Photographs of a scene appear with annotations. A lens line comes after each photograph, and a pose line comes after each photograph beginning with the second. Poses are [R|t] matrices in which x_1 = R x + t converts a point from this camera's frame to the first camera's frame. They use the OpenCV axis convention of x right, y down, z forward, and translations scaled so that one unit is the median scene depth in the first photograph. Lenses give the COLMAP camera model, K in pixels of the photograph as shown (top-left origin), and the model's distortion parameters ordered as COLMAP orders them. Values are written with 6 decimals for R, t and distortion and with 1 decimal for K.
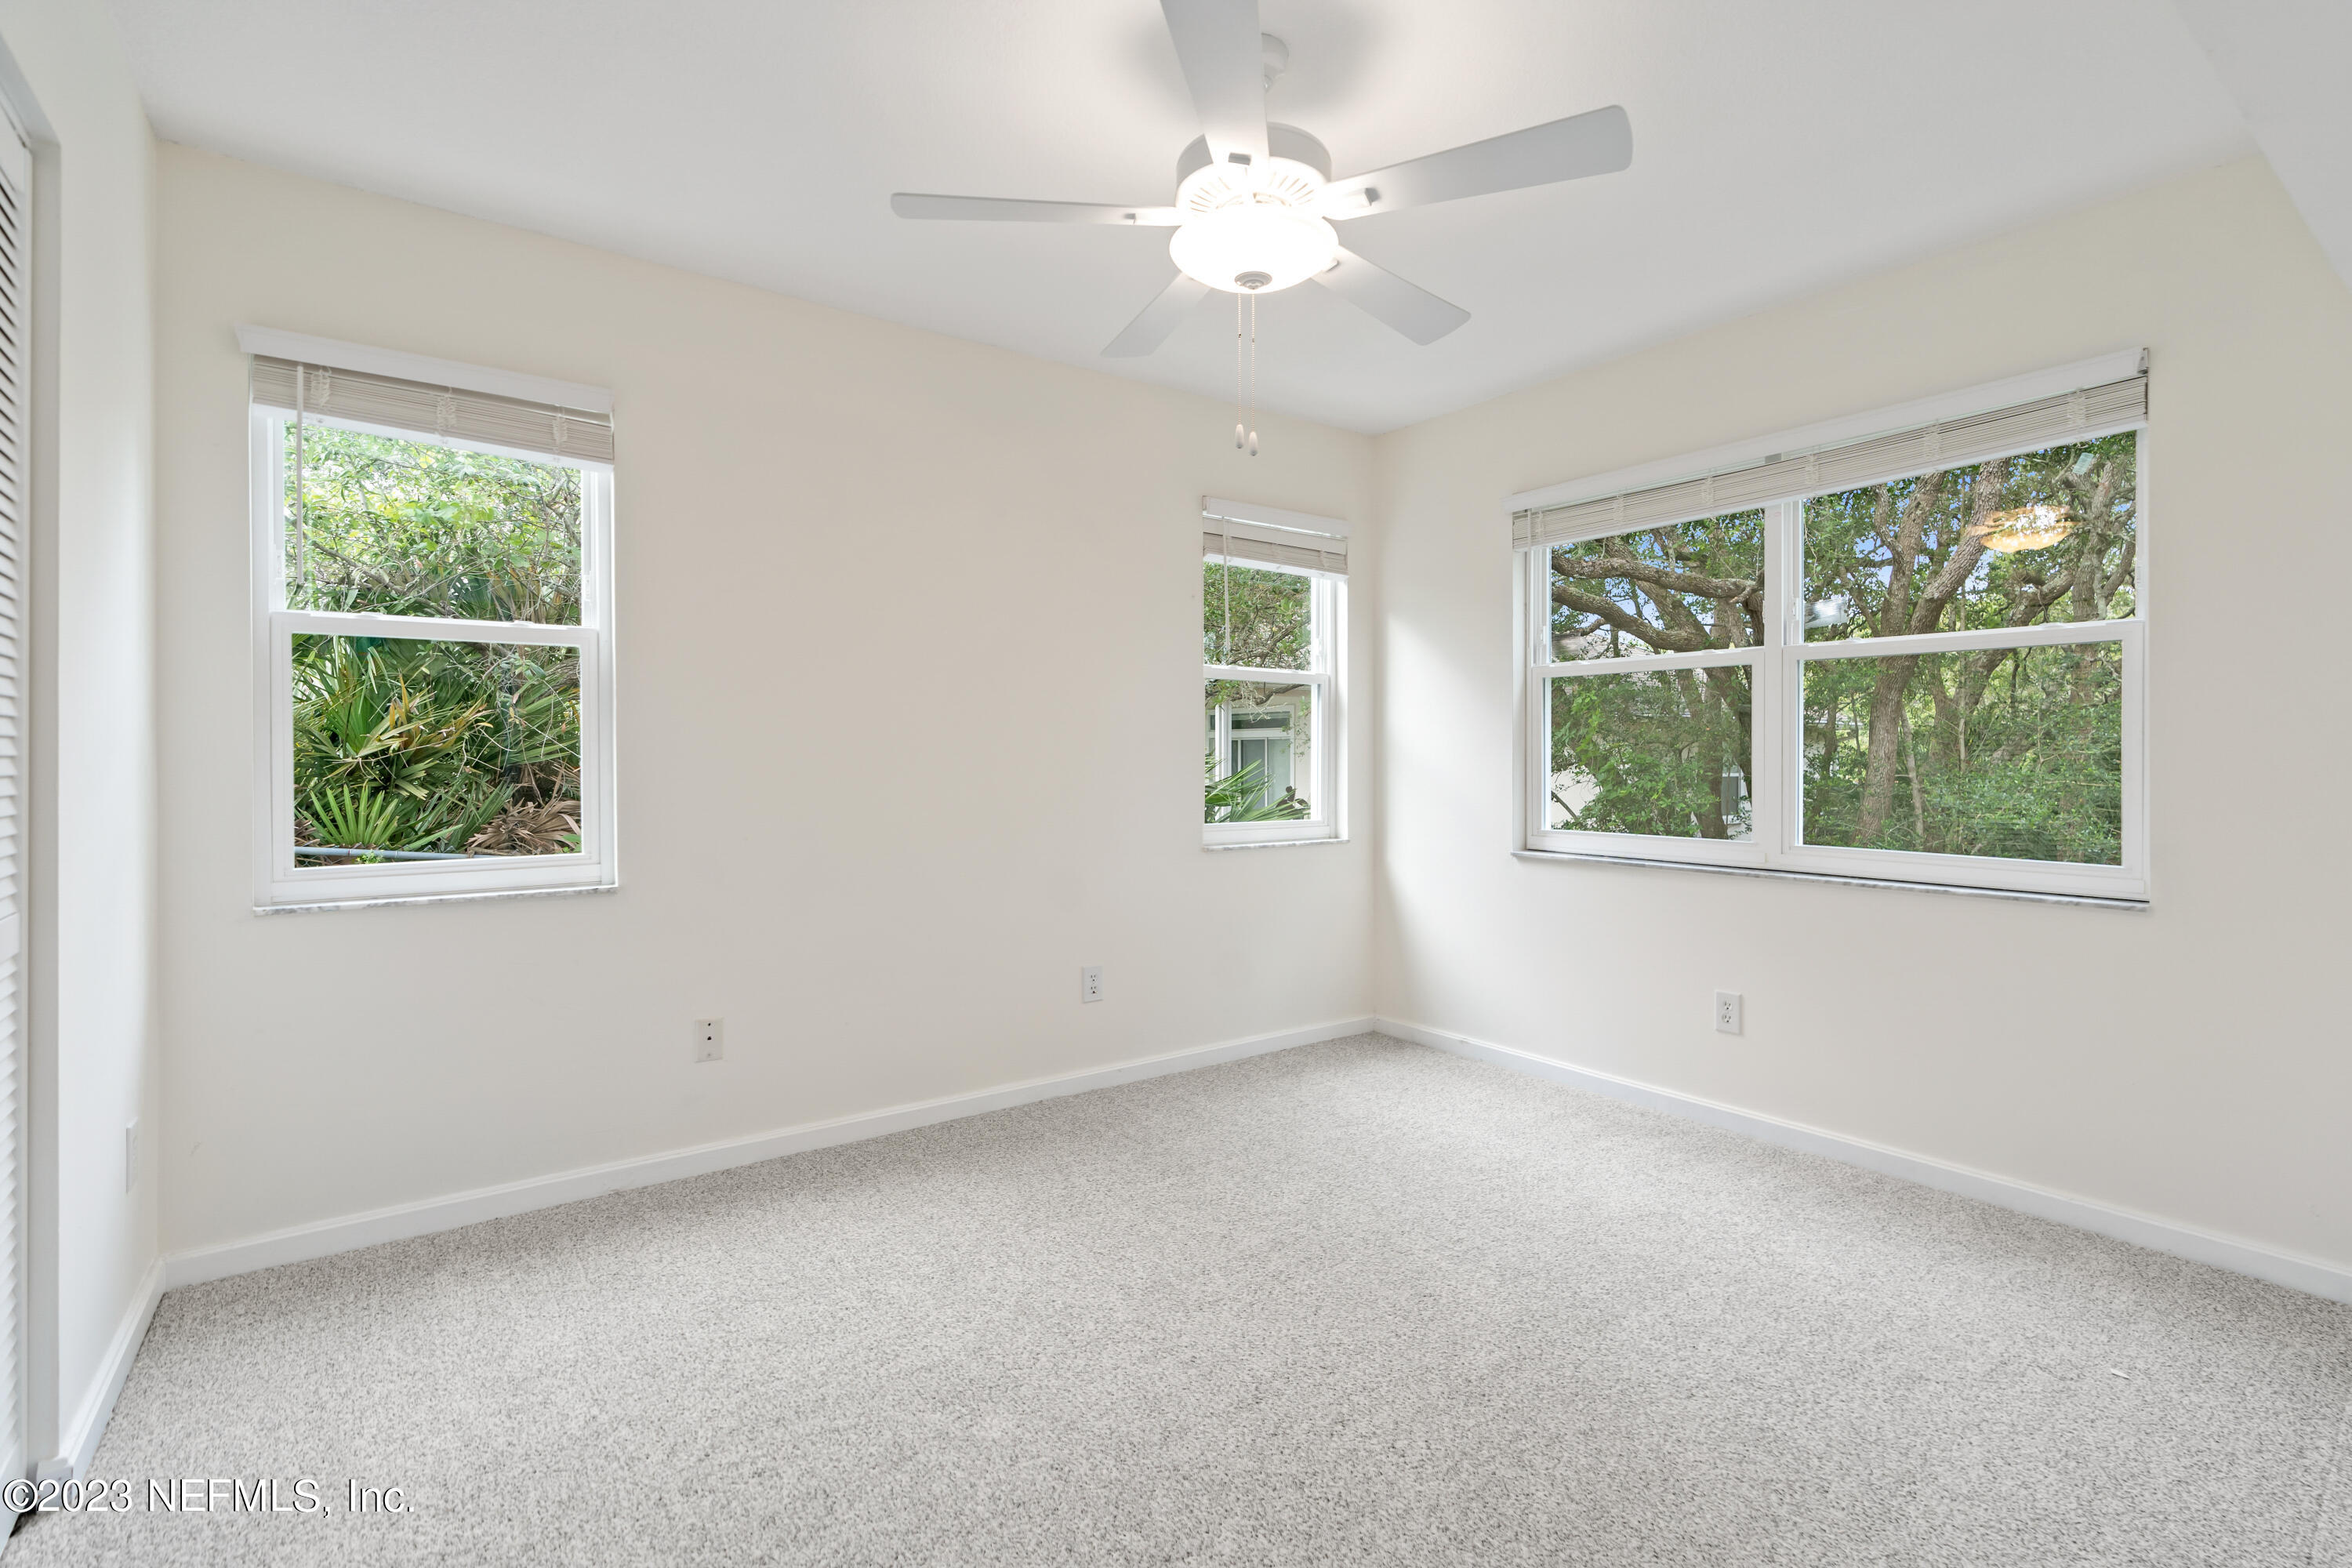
lens RADIAL K [[1059.5, 0, 1179.3], [0, 1059.5, 759.0], [0, 0, 1]] dist [-0.001987, -0.000165]
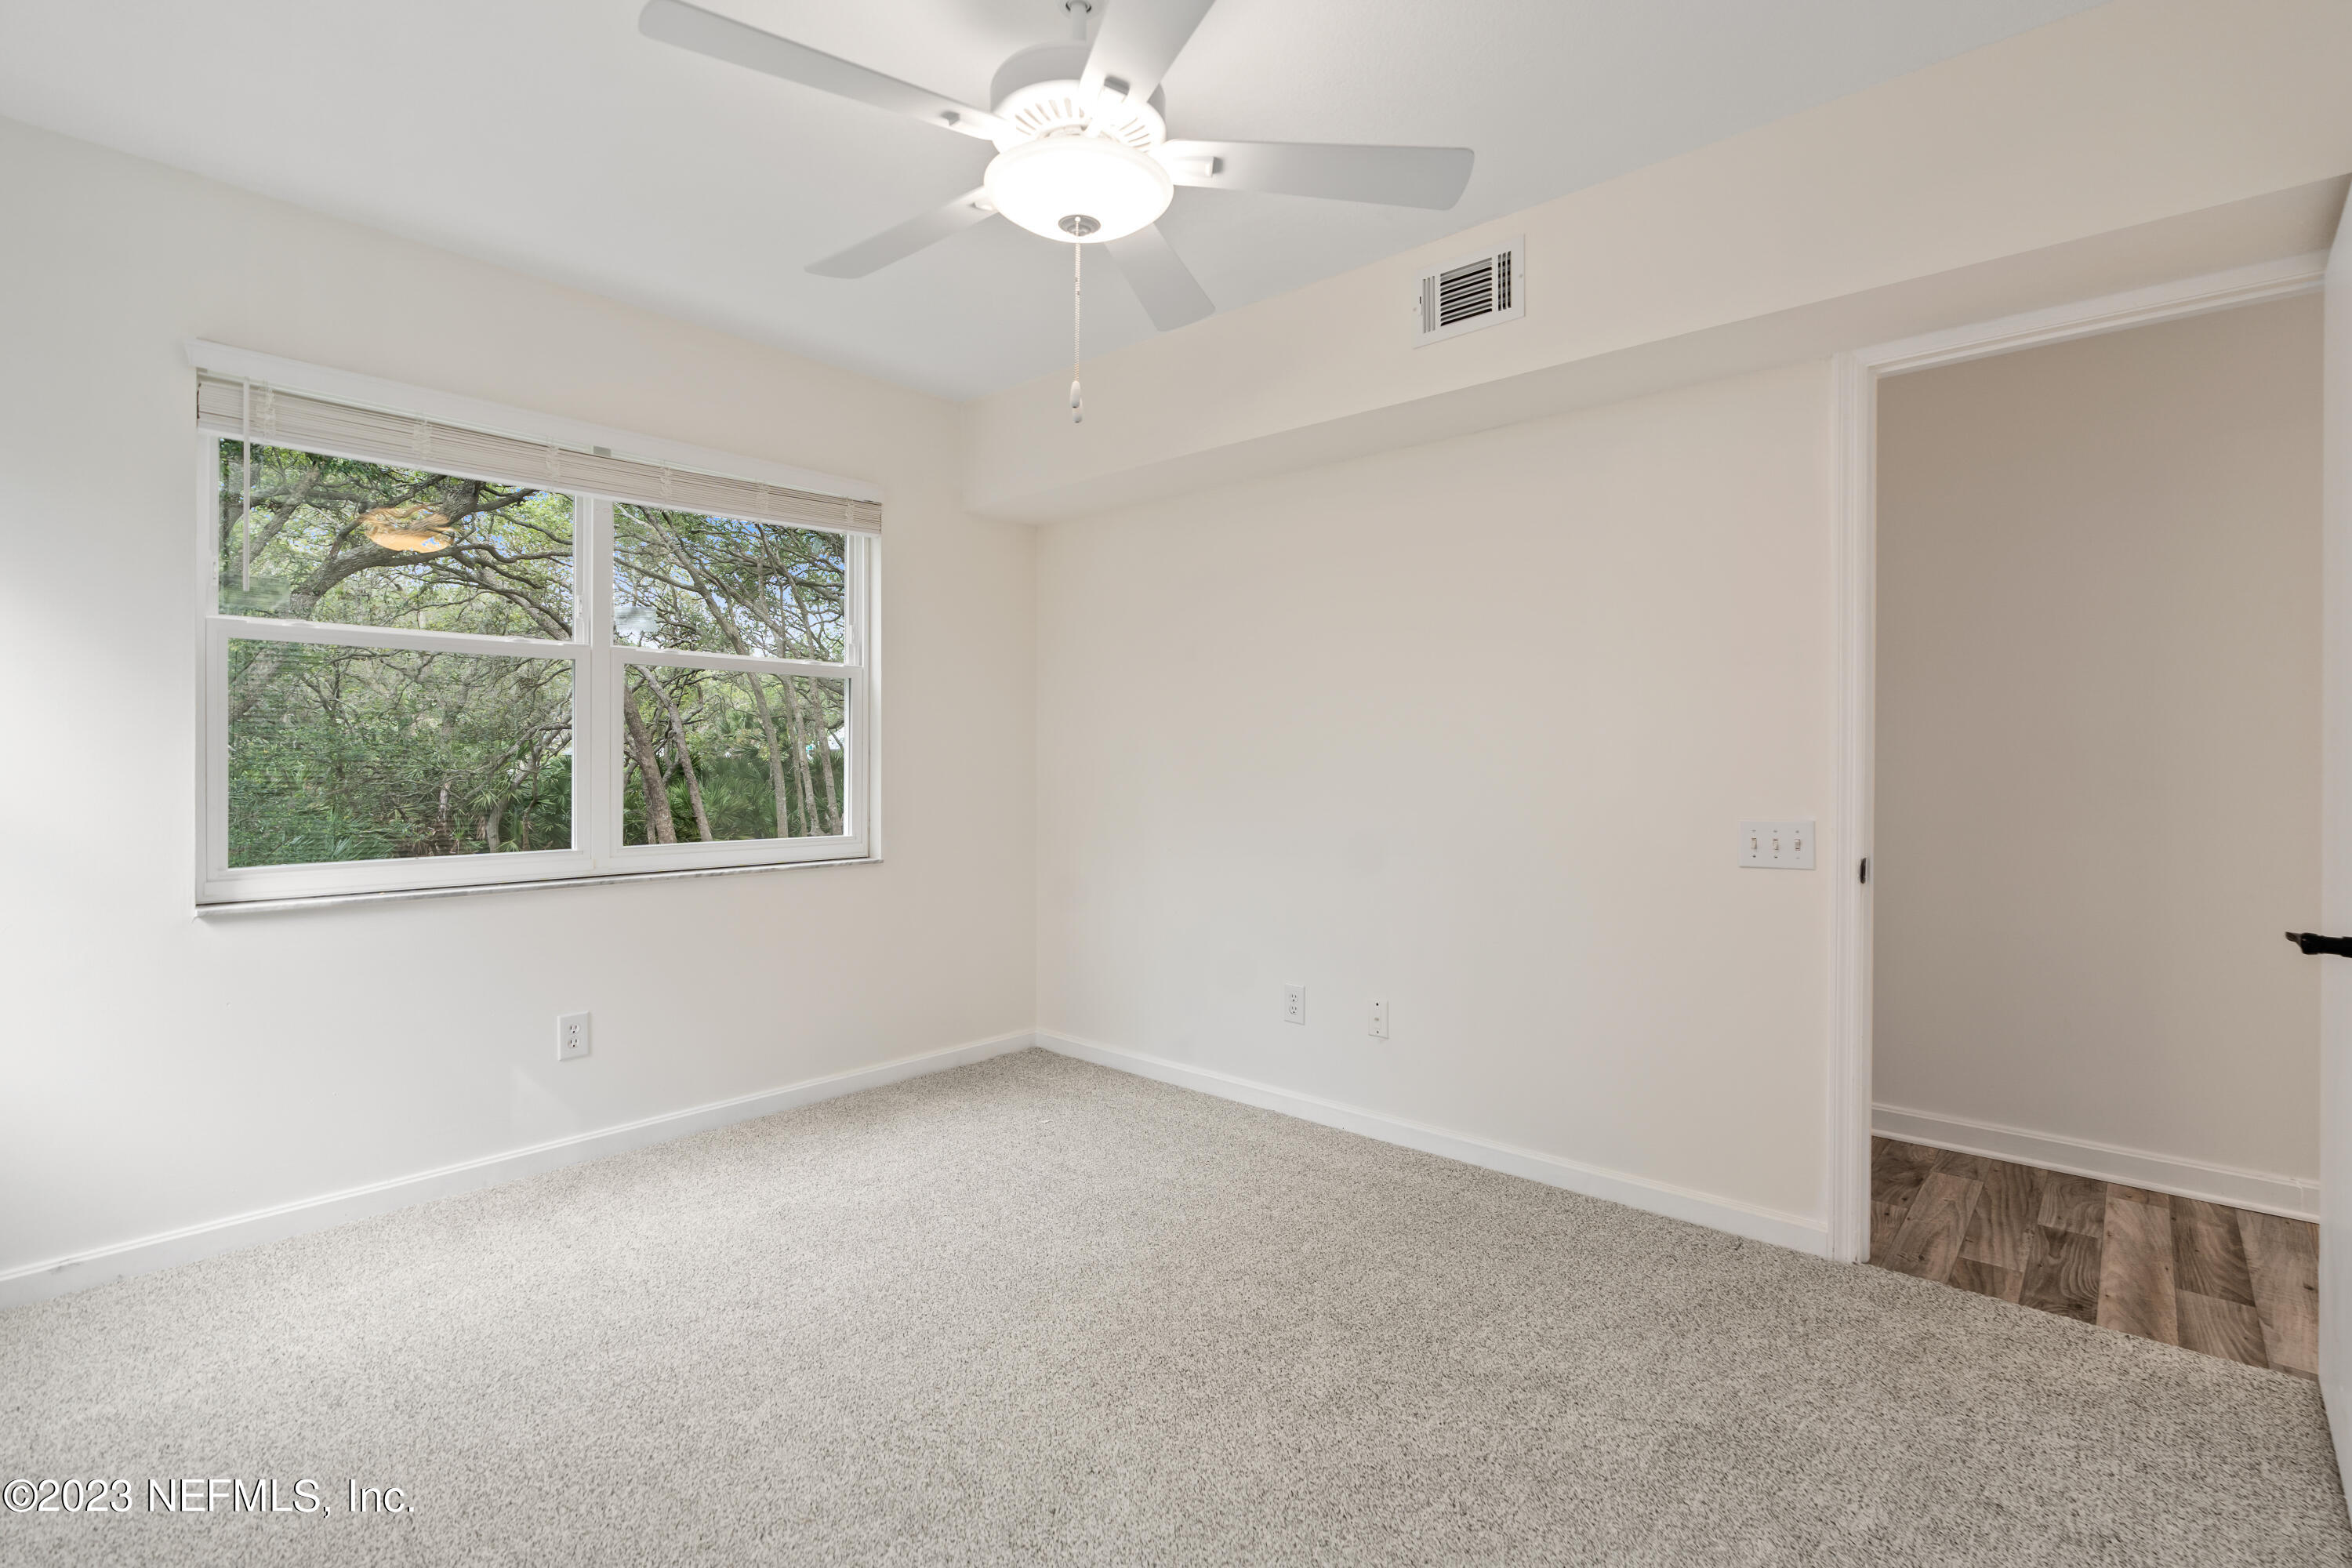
lens RADIAL K [[1090.2, 0, 1182.2], [0, 1090.2, 775.1], [0, 0, 1]] dist [-0.004838, 0.000770]
pose [[-0.200540, -0.022966, 0.979416, -0.543513], [-0.005428, 0.999736, 0.022331, -0.014019], [-0.979670, -0.000838, -0.200612, 0.704019]]
